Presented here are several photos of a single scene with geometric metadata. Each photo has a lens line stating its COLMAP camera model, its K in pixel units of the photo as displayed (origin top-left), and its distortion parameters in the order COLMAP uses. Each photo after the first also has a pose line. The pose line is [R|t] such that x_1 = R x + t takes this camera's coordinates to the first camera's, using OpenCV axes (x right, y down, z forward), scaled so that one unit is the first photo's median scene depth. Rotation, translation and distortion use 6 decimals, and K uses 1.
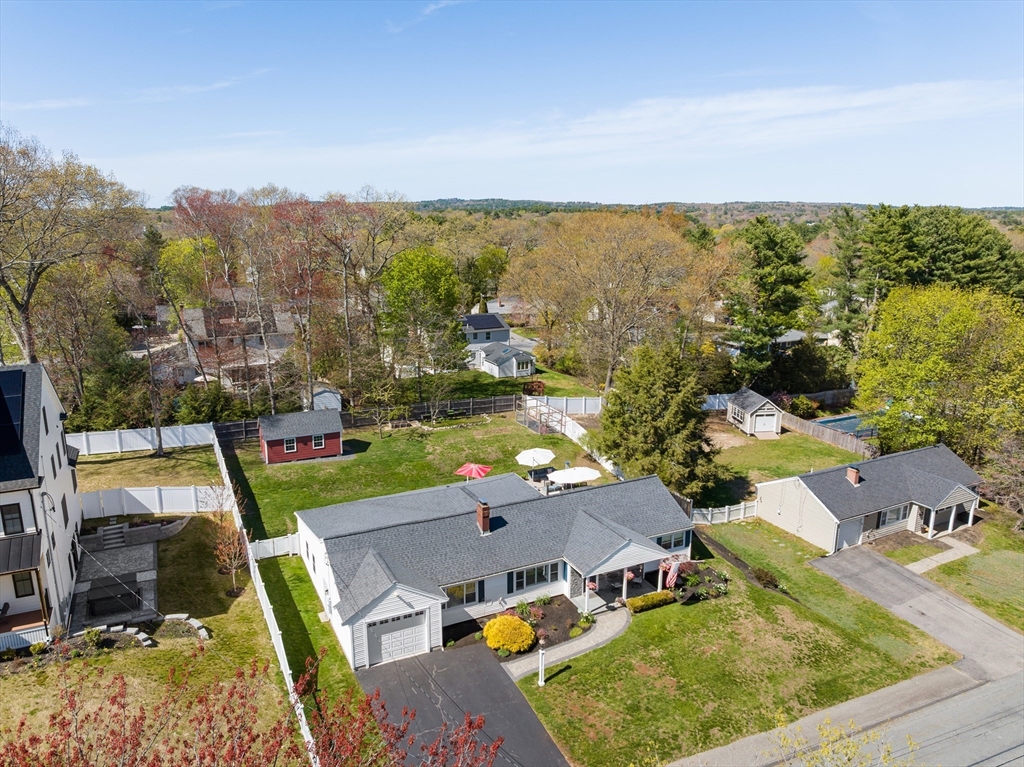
lens RADIAL K [[732.6, 0, 537.9], [0, 732.6, 380.5], [0, 0, 1]] dist [-0.035478, -0.003163]
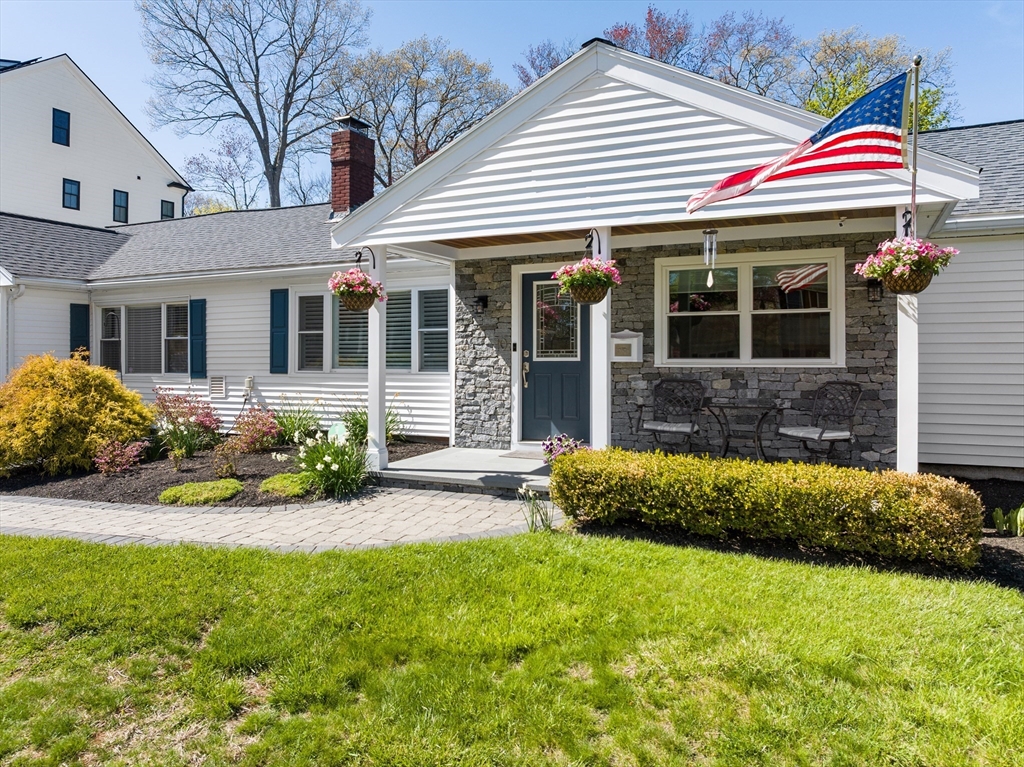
lens RADIAL K [[749.0, 0, 529.7], [0, 749.0, 381.6], [0, 0, 1]] dist [-0.067507, -0.002415]
pose [[0.604457, 0.005580, -0.796618, 0.237654], [-0.179832, 0.975120, -0.129622, 0.306368], [0.776075, 0.221608, 0.590422, 0.887884]]
